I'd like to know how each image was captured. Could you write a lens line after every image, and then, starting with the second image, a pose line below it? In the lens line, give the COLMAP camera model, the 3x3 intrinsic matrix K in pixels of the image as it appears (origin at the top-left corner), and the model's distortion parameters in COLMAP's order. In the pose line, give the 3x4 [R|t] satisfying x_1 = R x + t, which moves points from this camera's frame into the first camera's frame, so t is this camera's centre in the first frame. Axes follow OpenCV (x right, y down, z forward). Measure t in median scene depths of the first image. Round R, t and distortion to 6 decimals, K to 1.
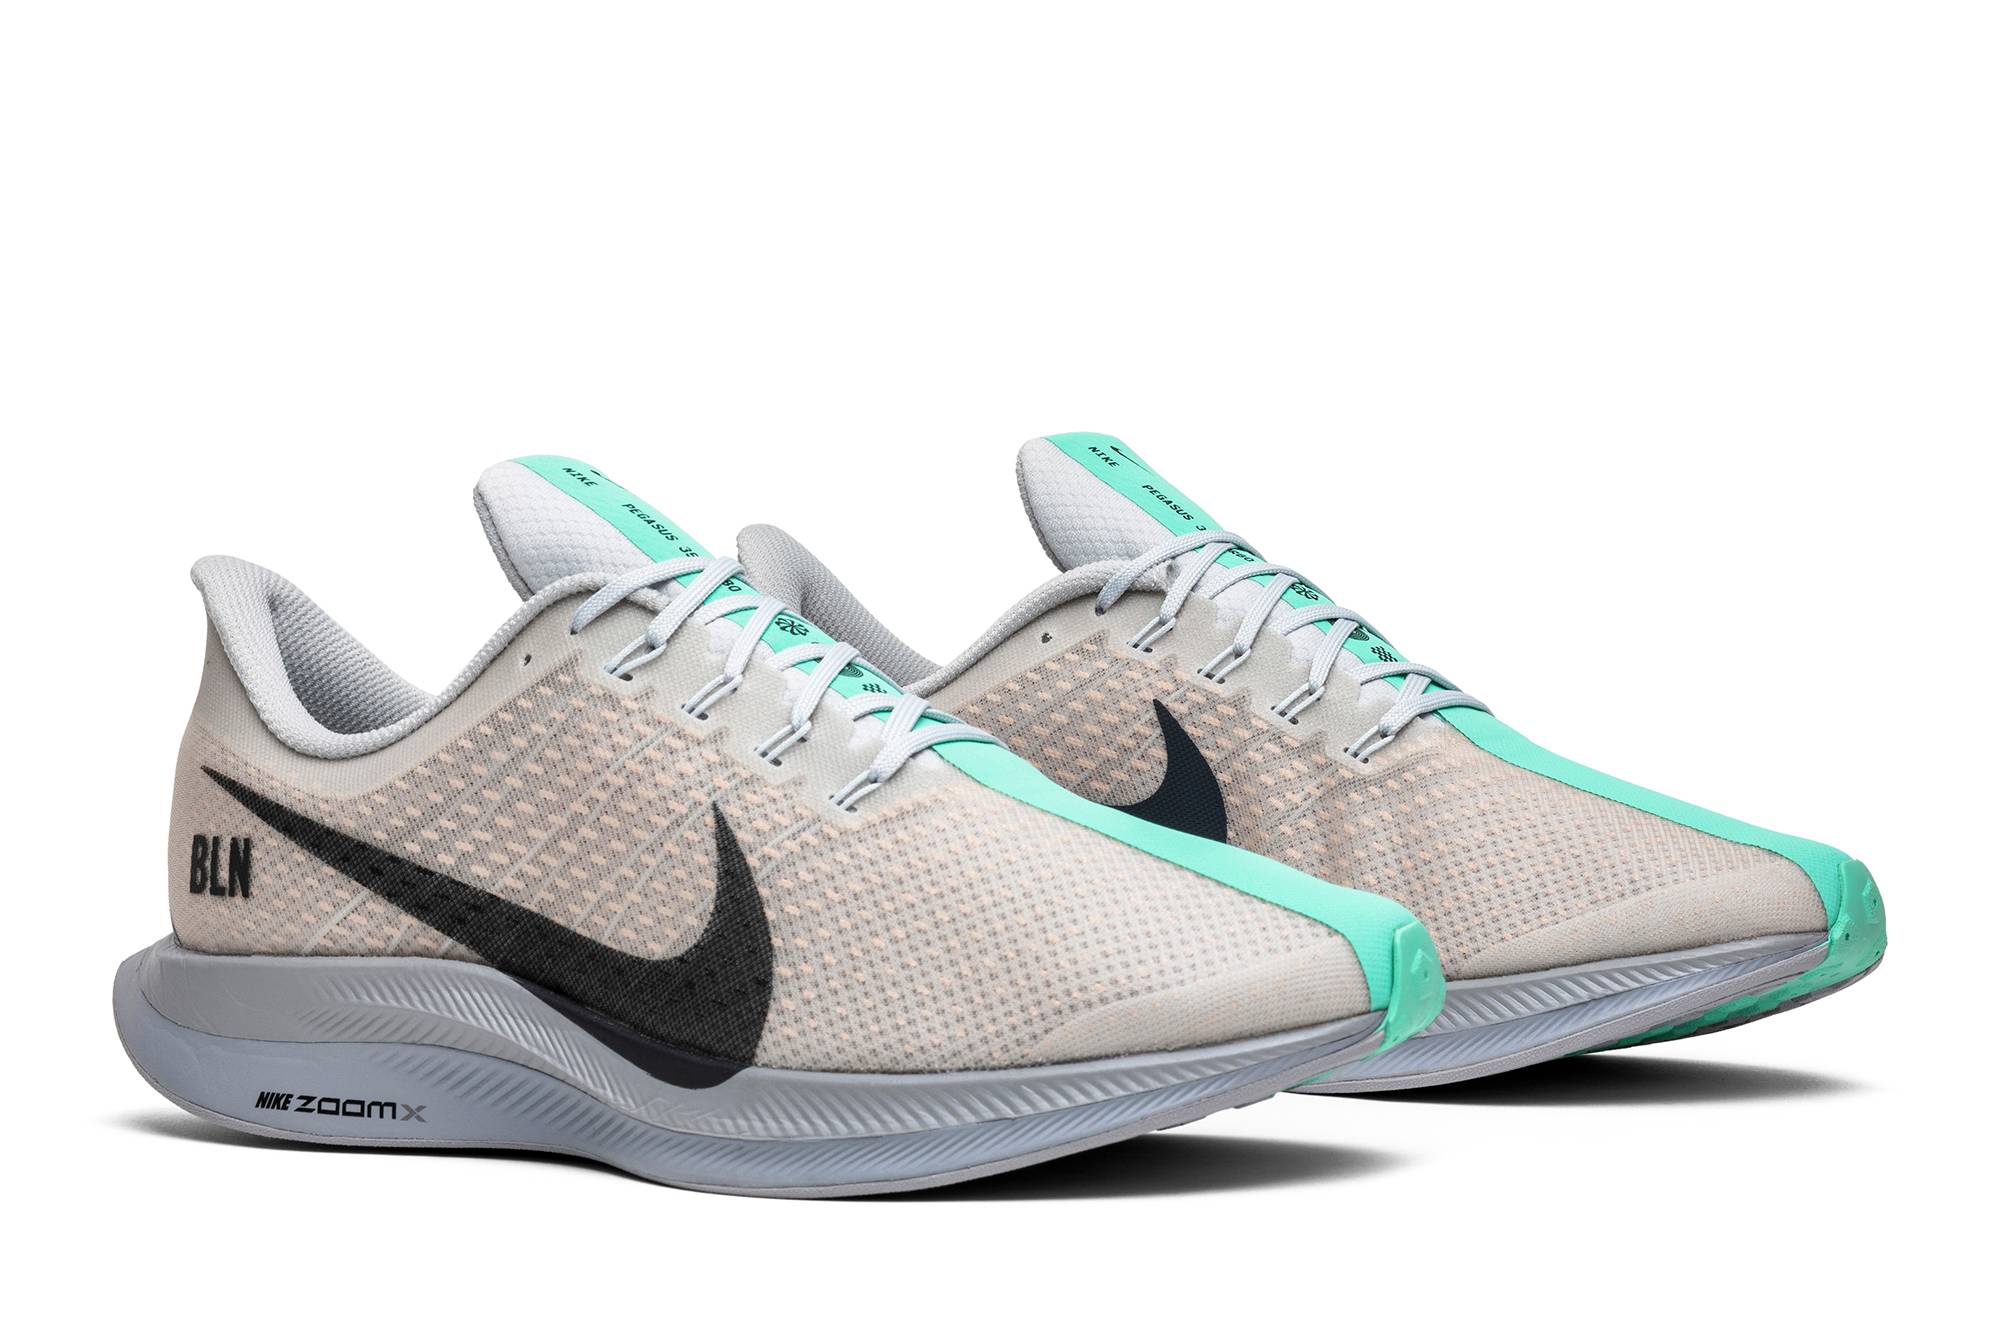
lens RADIAL K [[4912.4, 0, 999.6], [0, 4912.4, 669.8], [0, 0, 1]] dist [0.172556, 0.000000]
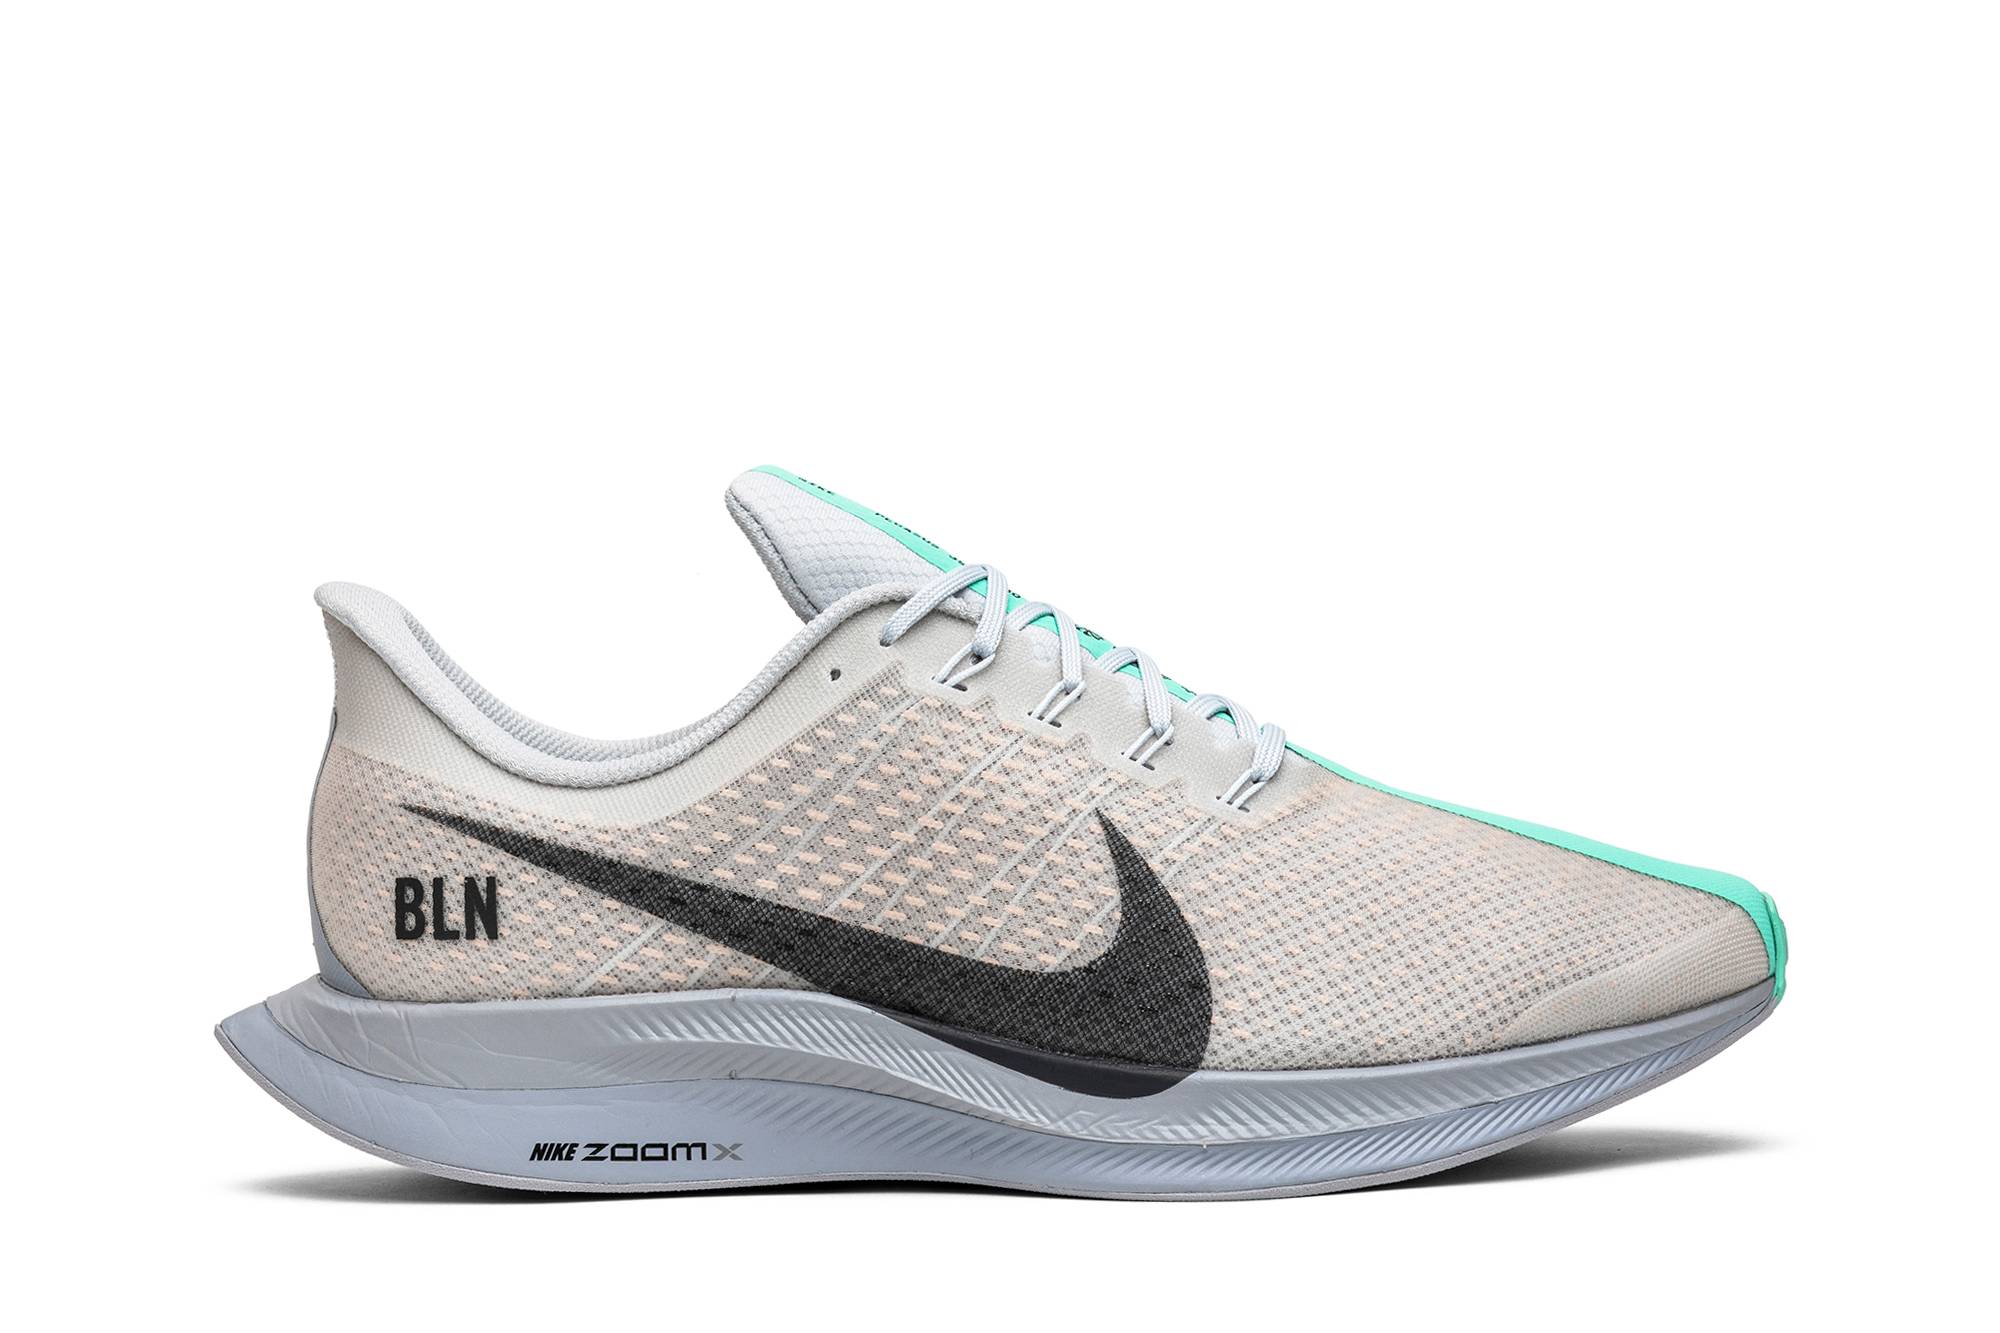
lens RADIAL K [[4912.4, 0, 999.2], [0, 4912.4, 663.4], [0, 0, 1]] dist [0.172556, 0.000000]
pose [[0.908874, -0.026947, 0.416198, -0.474076], [0.036099, 0.999248, -0.014134, 0.010839], [-0.415505, 0.027871, 0.909164, 0.109929]]
